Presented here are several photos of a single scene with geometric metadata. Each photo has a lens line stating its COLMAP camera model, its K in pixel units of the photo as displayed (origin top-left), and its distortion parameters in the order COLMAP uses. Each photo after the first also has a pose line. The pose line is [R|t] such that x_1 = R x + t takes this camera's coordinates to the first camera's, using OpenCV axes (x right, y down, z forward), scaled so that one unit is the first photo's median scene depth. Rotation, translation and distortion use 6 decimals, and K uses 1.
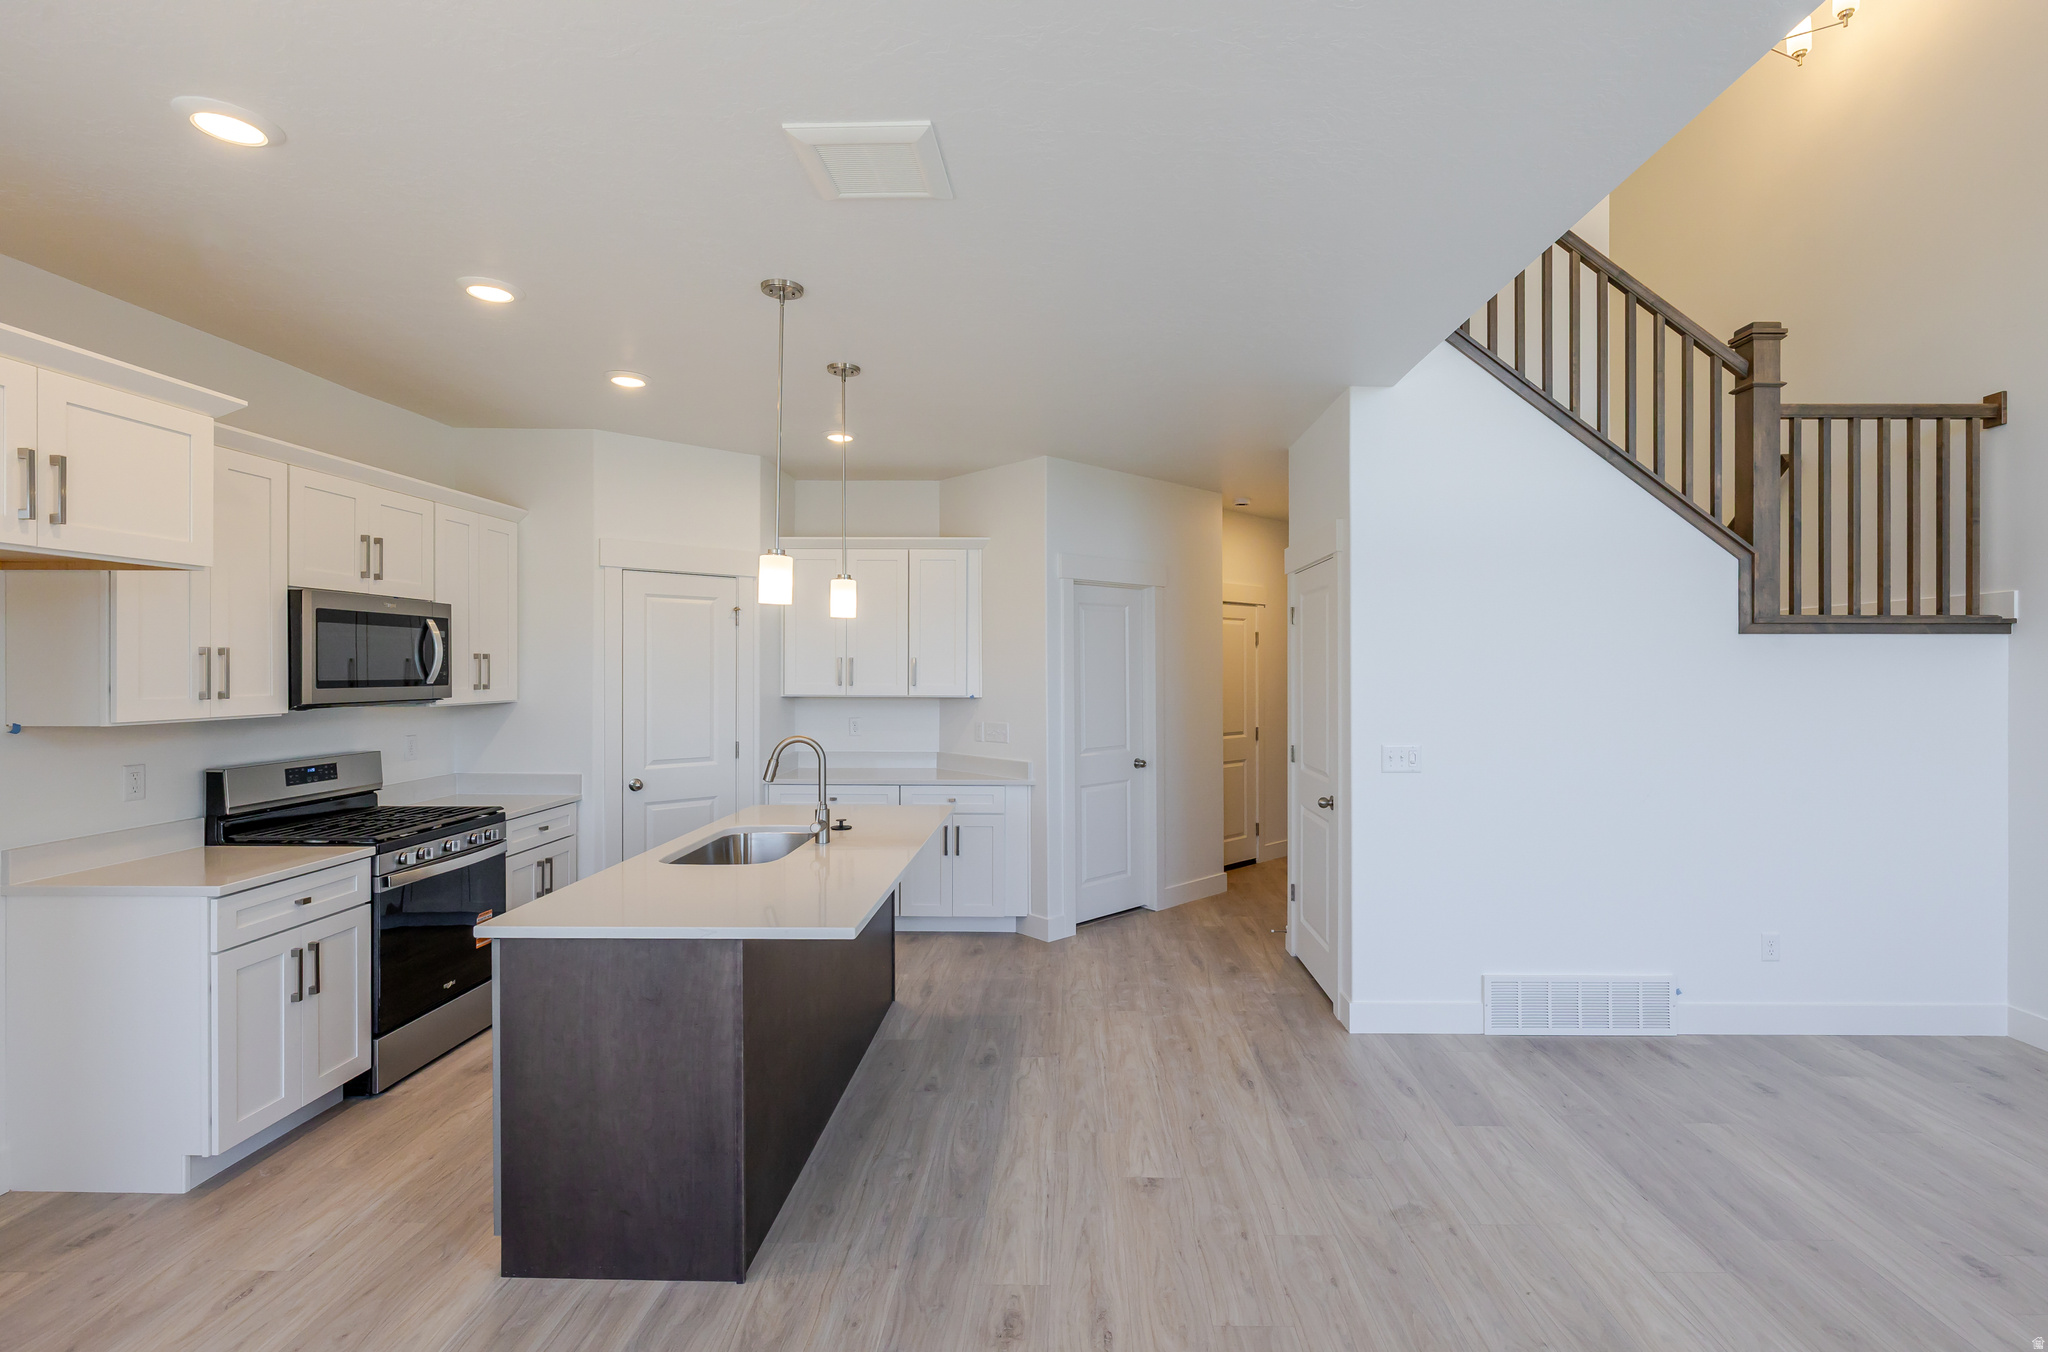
lens RADIAL K [[943.4, 0, 1065.6], [0, 943.4, 670.4], [0, 0, 1]] dist [-0.004083, -0.000491]
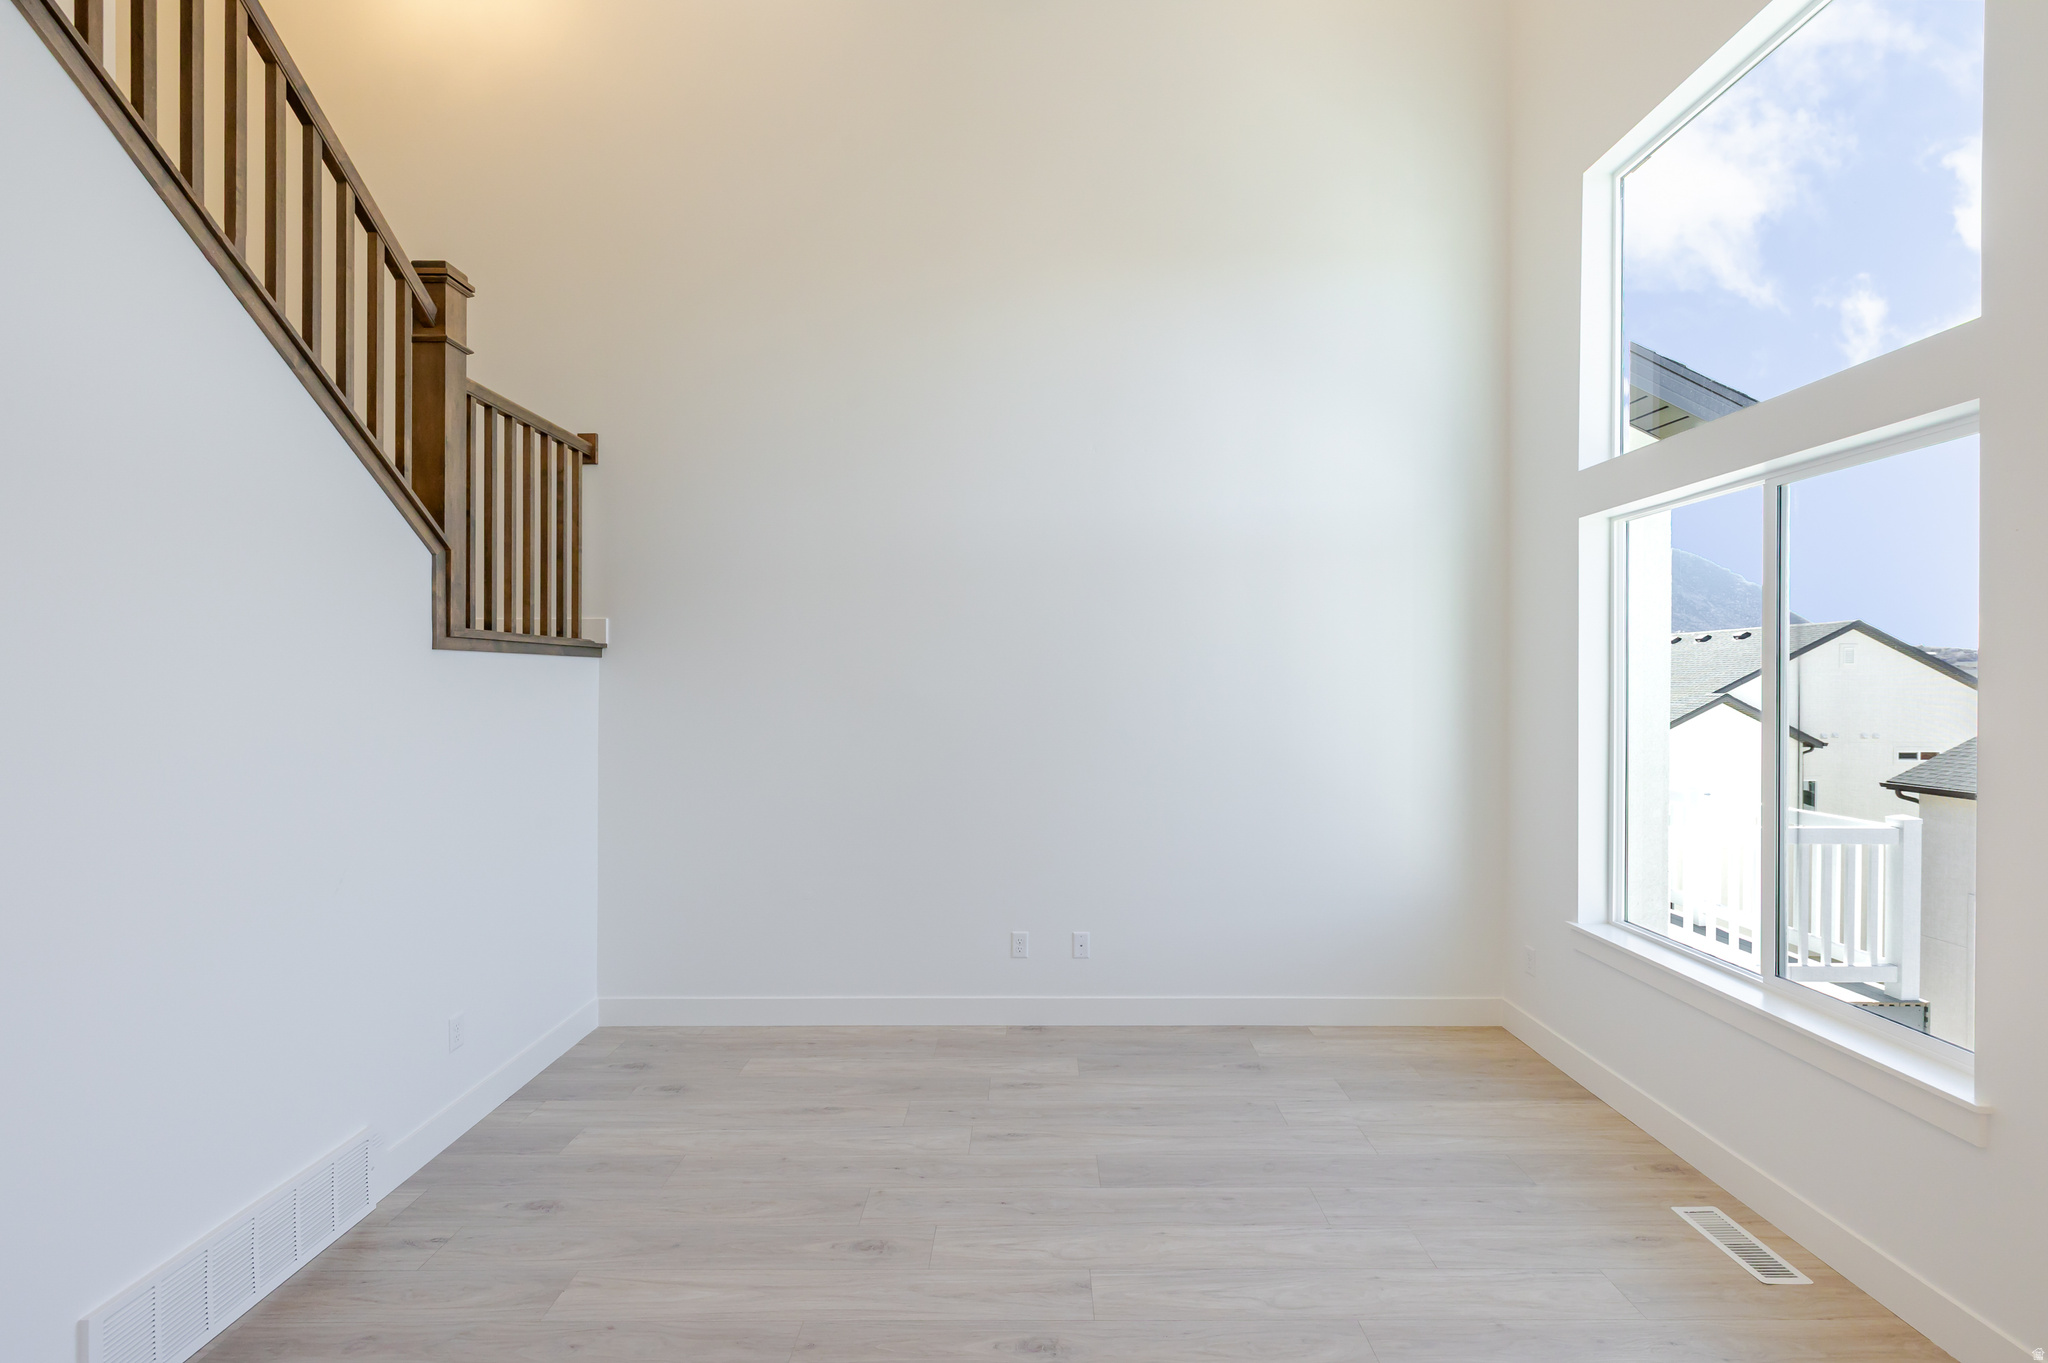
lens RADIAL K [[873.0, 0, 1024.5], [0, 873.0, 680.7], [0, 0, 1]] dist [-0.001021, 0.000723]
pose [[-0.022083, 0.001730, 0.999755, -0.022699], [0.004555, 0.999988, -0.001630, -0.008411], [-0.999746, 0.004518, -0.022091, 0.526169]]
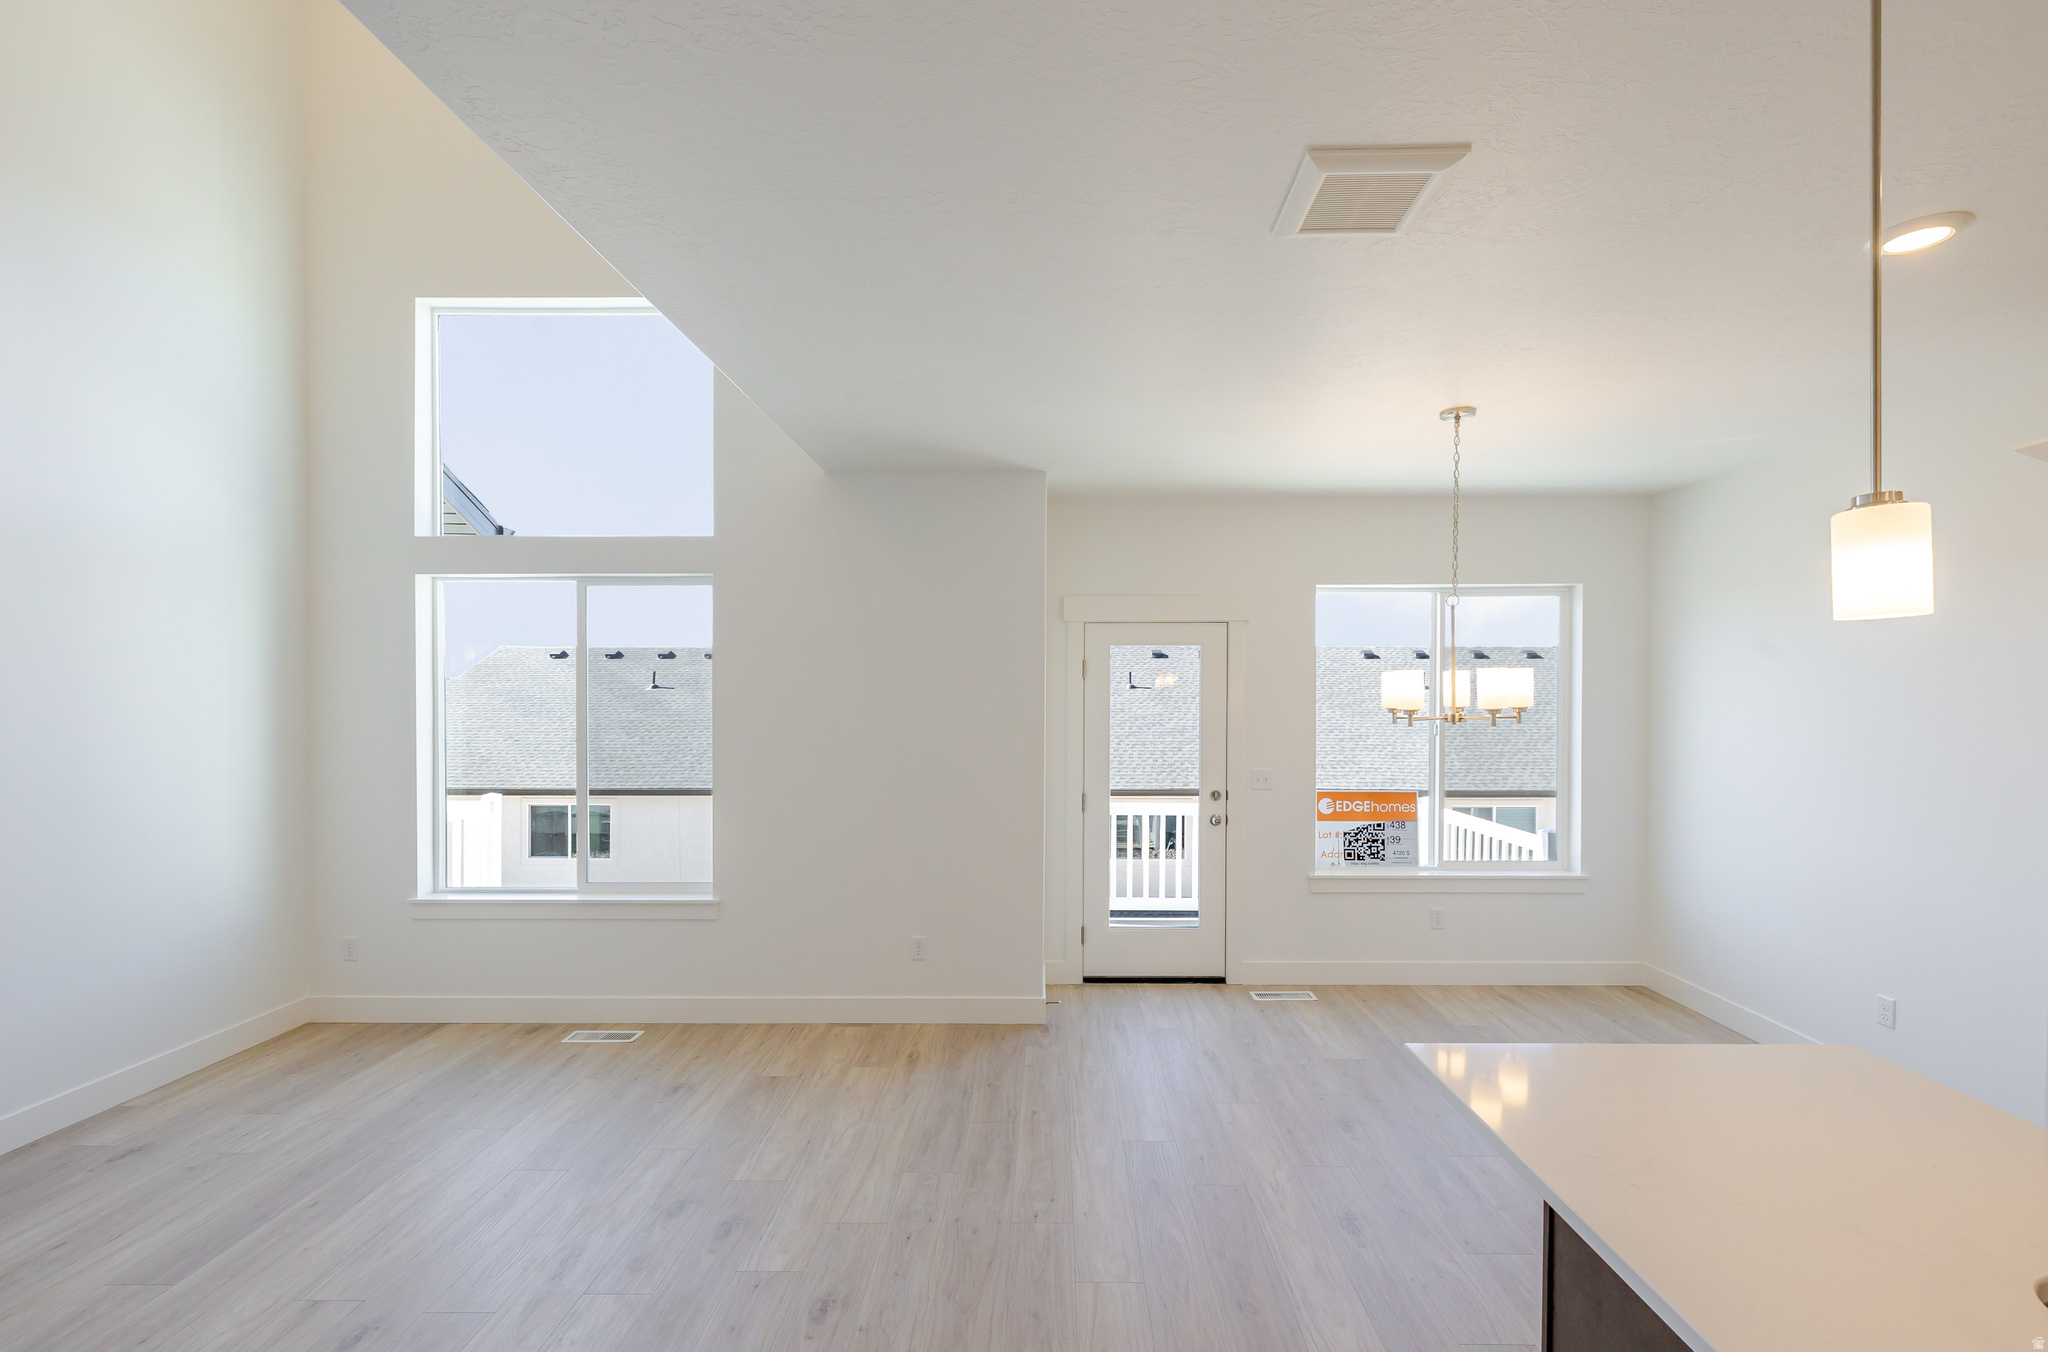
lens RADIAL K [[873.0, 0, 1041.7], [0, 873.0, 711.3], [0, 0, 1]] dist [-0.001021, 0.000723]
pose [[-0.999980, -0.002617, -0.005674, 0.086007], [-0.002743, 0.999749, 0.022245, -0.029372], [0.005615, 0.022260, -0.999736, 1.190106]]
